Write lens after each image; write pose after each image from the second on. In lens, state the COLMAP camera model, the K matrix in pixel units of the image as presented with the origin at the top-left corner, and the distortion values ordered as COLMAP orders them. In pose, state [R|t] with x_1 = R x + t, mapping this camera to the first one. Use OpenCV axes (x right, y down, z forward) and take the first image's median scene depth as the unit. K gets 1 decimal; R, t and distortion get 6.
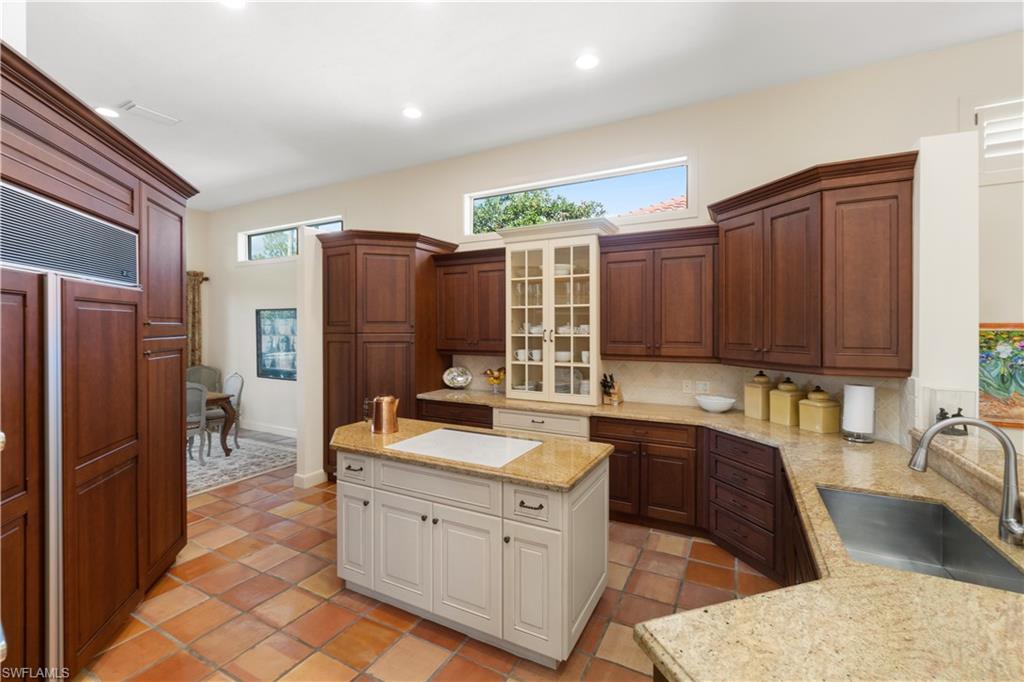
lens RADIAL K [[440.4, 0, 510.5], [0, 440.4, 329.5], [0, 0, 1]] dist [-0.000687, 0.000016]
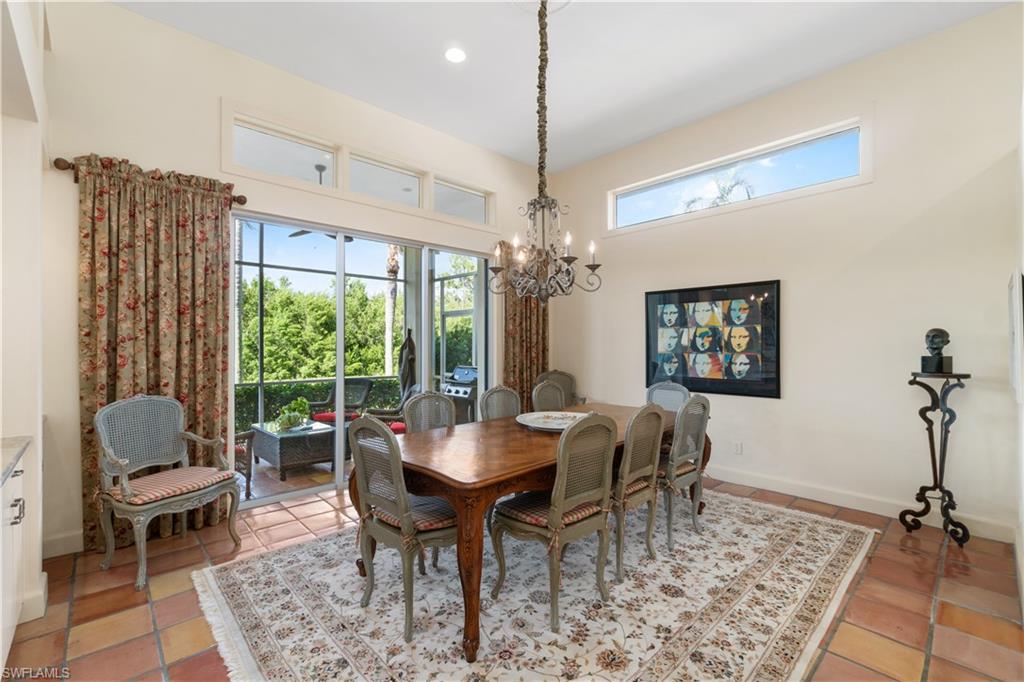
lens RADIAL K [[439.4, 0, 500.2], [0, 439.4, 341.8], [0, 0, 1]] dist [-0.002822, -0.000104]
pose [[0.940969, -0.000947, -0.338491, -0.934215], [-0.001898, 0.999966, -0.008073, 0.067581], [0.338487, 0.008239, 0.940935, 0.426144]]
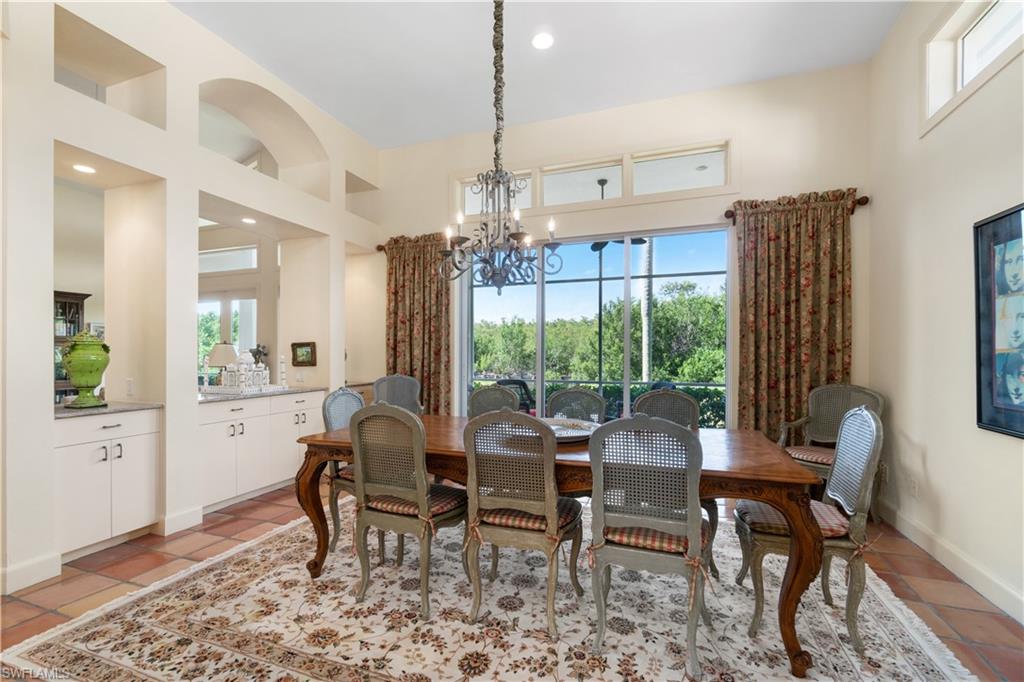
lens RADIAL K [[441.3, 0, 508.6], [0, 441.3, 355.3], [0, 0, 1]] dist [-0.000403, -0.000632]
pose [[0.137335, 0.006234, -0.990505, -0.496585], [-0.004128, 0.999975, 0.005721, 0.088728], [0.990516, 0.003303, 0.137357, 1.015239]]
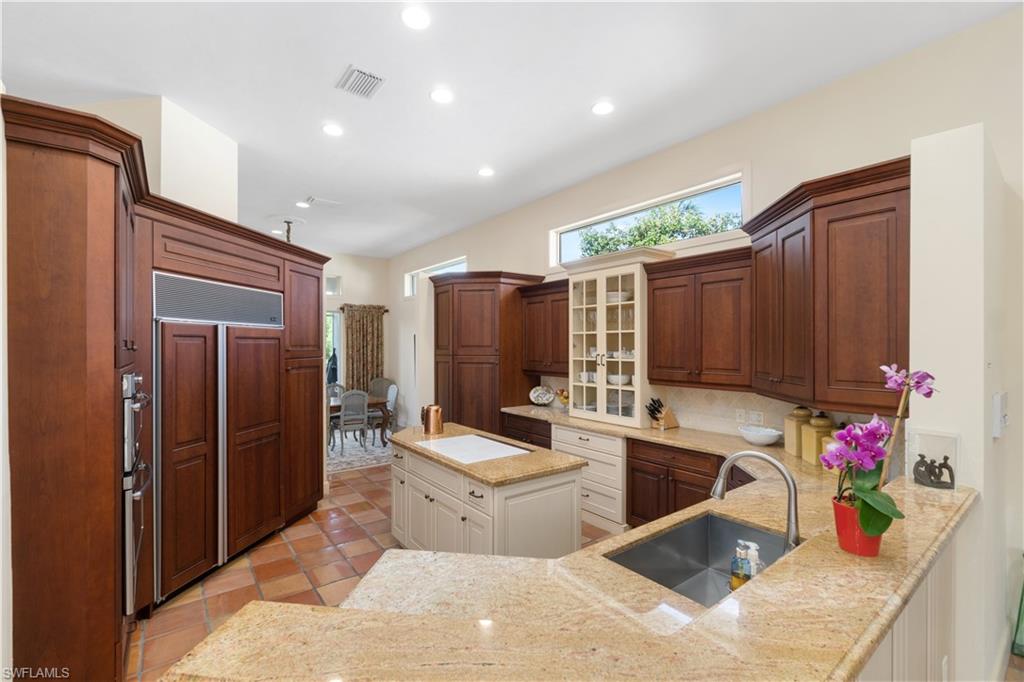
lens RADIAL K [[443.9, 0, 510.0], [0, 443.9, 346.4], [0, 0, 1]] dist [0.000509, 0.000082]
pose [[0.908914, 0.002528, -0.416977, 0.338161], [-0.003986, 0.999989, -0.002626, -0.015068], [0.416965, 0.004049, 0.908913, -0.069814]]
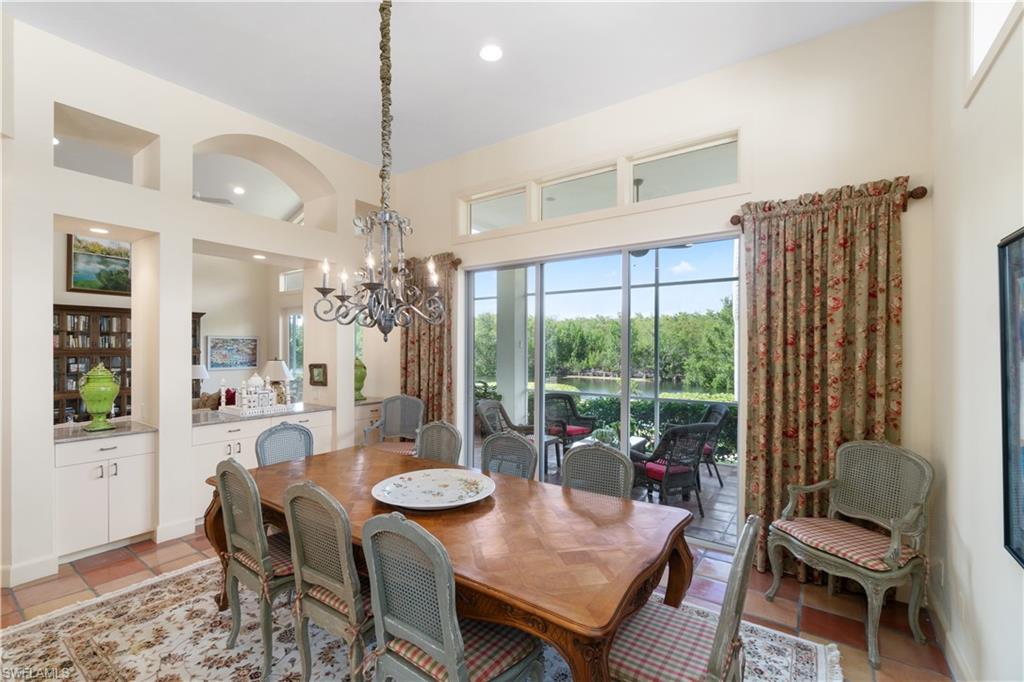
lens RADIAL K [[440.4, 0, 507.7], [0, 440.4, 348.9], [0, 0, 1]] dist [-0.000572, 0.000369]
pose [[-0.130448, 0.004409, -0.991445, -0.552698], [-0.008406, 0.999949, 0.005553, 0.014817], [0.991420, 0.009058, -0.130404, 1.317022]]
